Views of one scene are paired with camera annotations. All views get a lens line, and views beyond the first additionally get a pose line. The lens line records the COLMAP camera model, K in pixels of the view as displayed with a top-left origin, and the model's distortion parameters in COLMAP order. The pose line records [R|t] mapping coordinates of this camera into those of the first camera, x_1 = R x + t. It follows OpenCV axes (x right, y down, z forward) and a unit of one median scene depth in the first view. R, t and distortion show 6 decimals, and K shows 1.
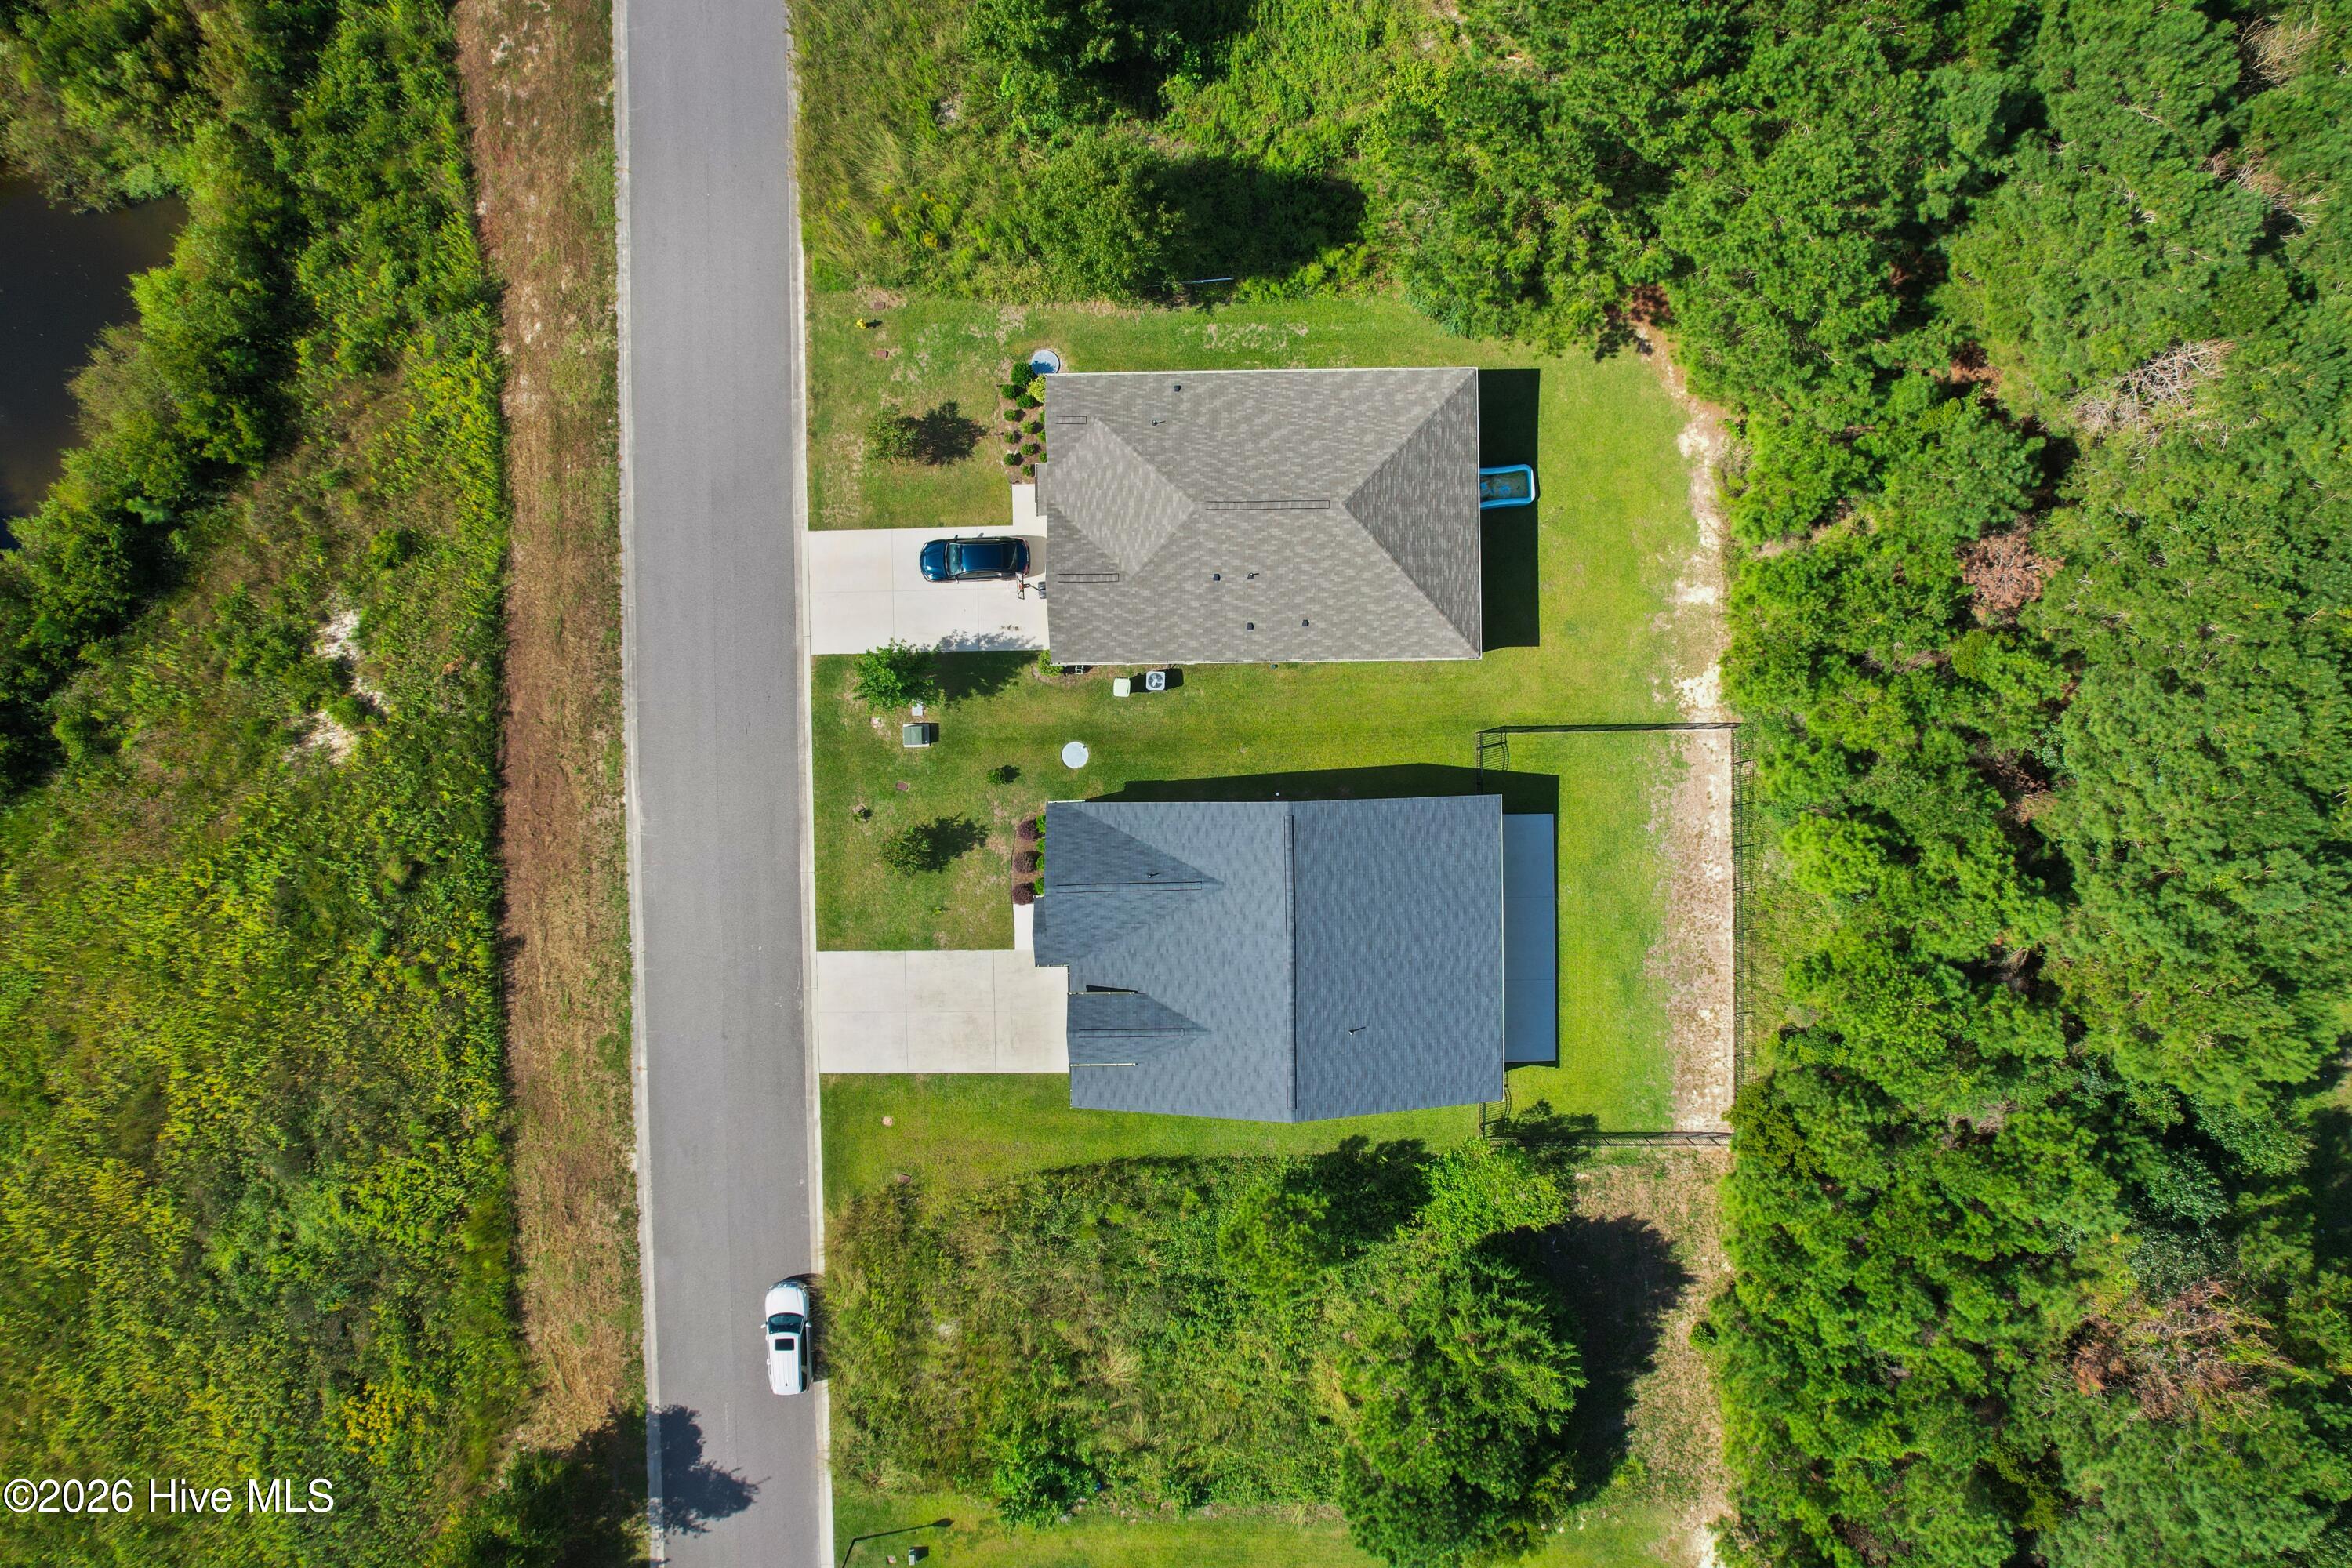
lens RADIAL K [[1490.3, 0, 1167.3], [0, 1490.3, 785.2], [0, 0, 1]] dist [-0.078538, 0.069528]
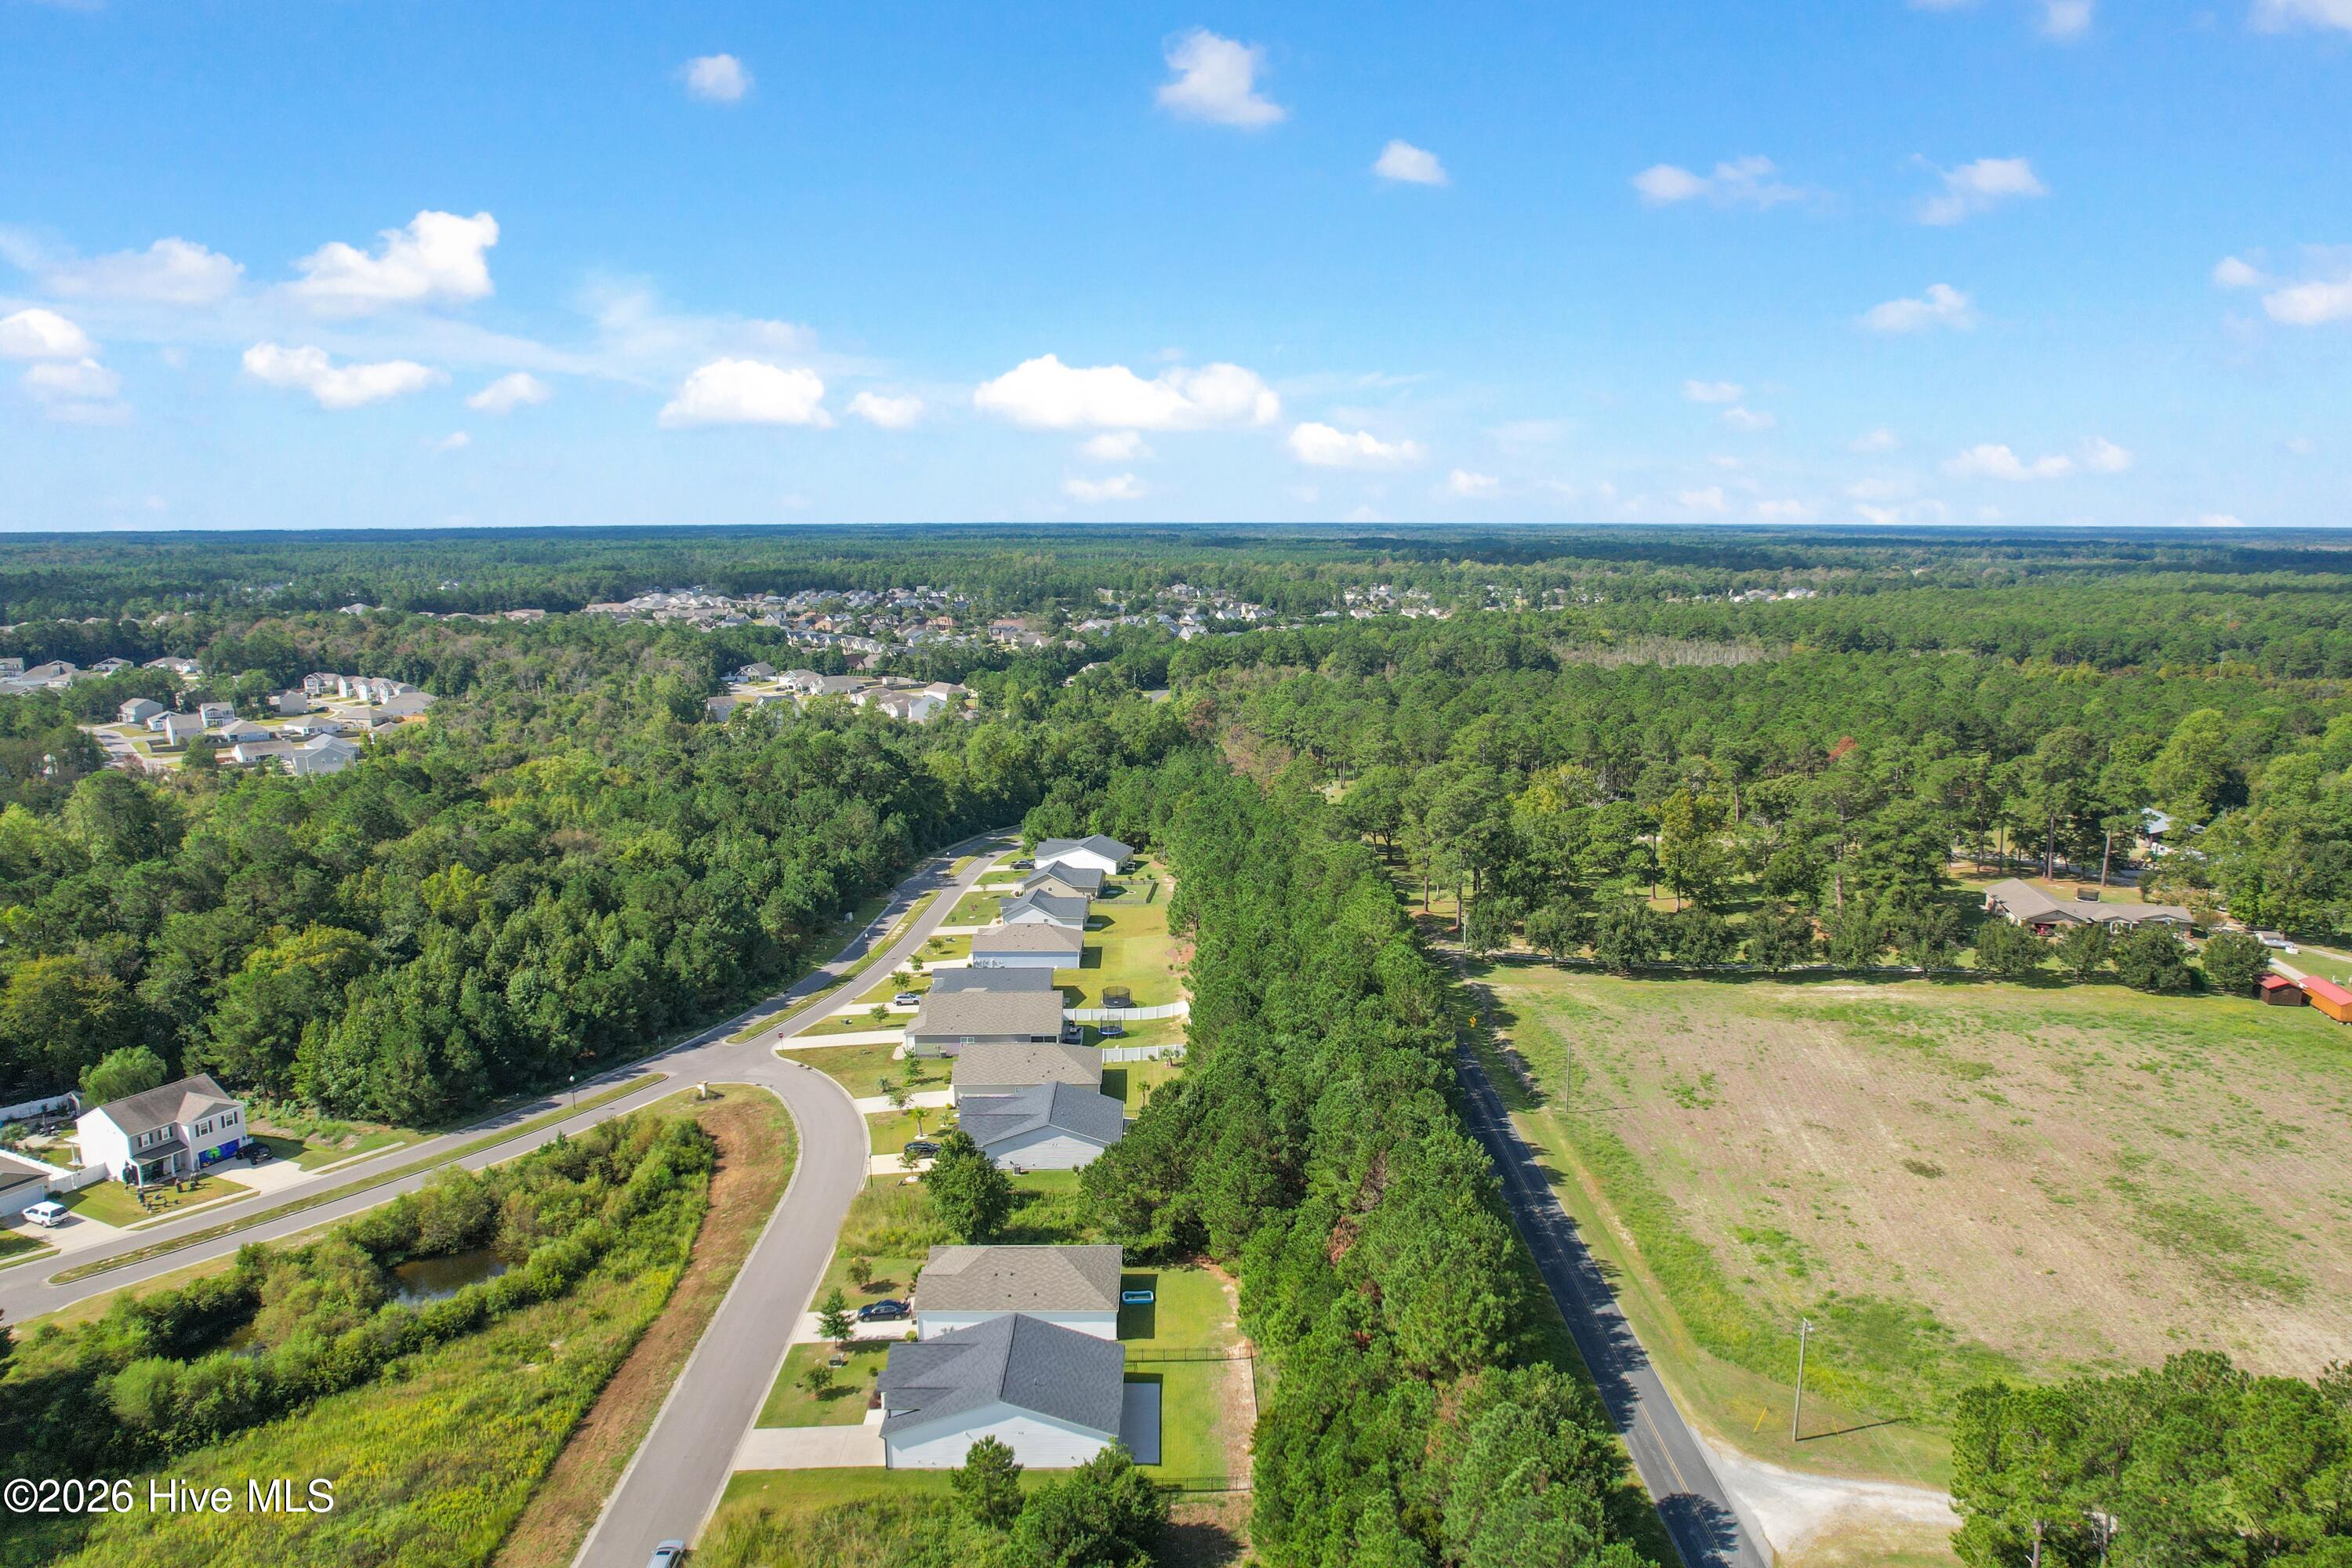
lens RADIAL K [[1490.3, 0, 1167.3], [0, 1490.3, 785.2], [0, 0, 1]] dist [-0.078538, 0.069528]
pose [[0.999936, 0.007236, -0.008685, 0.279444], [-0.009647, 0.145713, -0.989280, 1.765267], [-0.005893, 0.989301, 0.145773, -0.040559]]
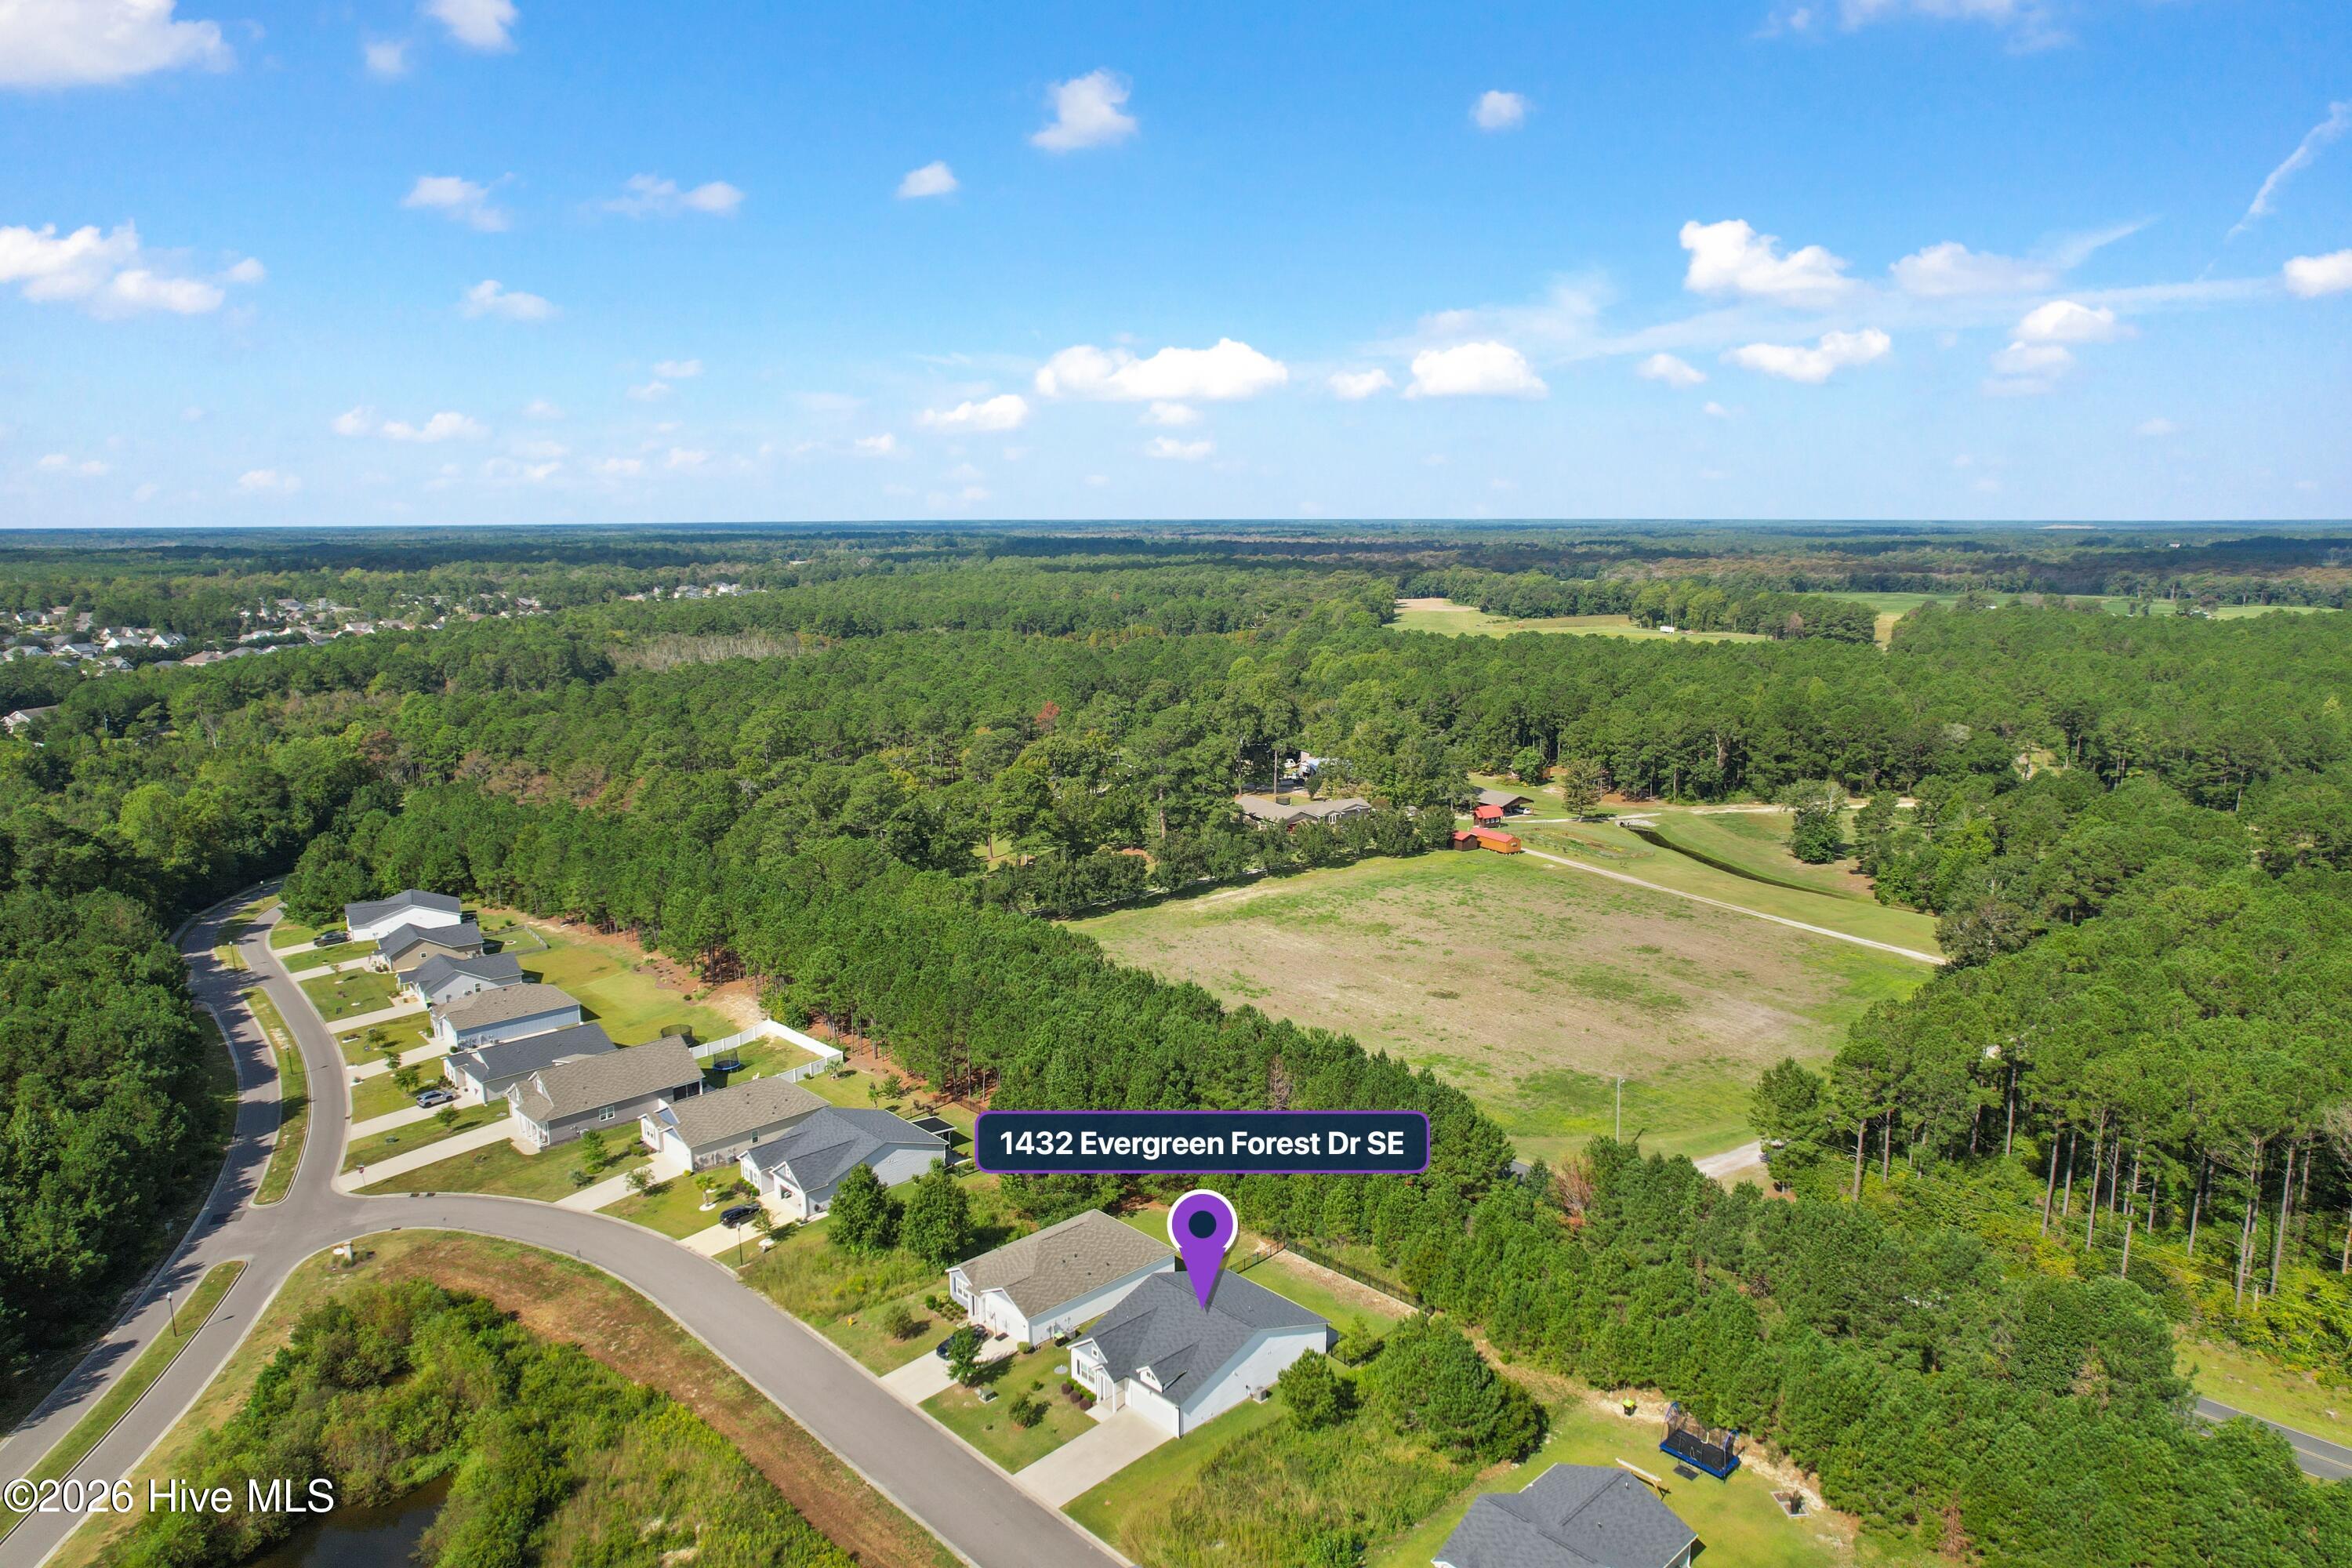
lens RADIAL K [[1490.3, 0, 1167.3], [0, 1490.3, 785.2], [0, 0, 1]] dist [-0.078538, 0.069528]
pose [[0.741819, -0.117654, 0.660198, -1.133365], [0.670259, 0.098682, -0.735537, 1.404318], [0.021389, 0.988139, 0.152063, -0.042728]]
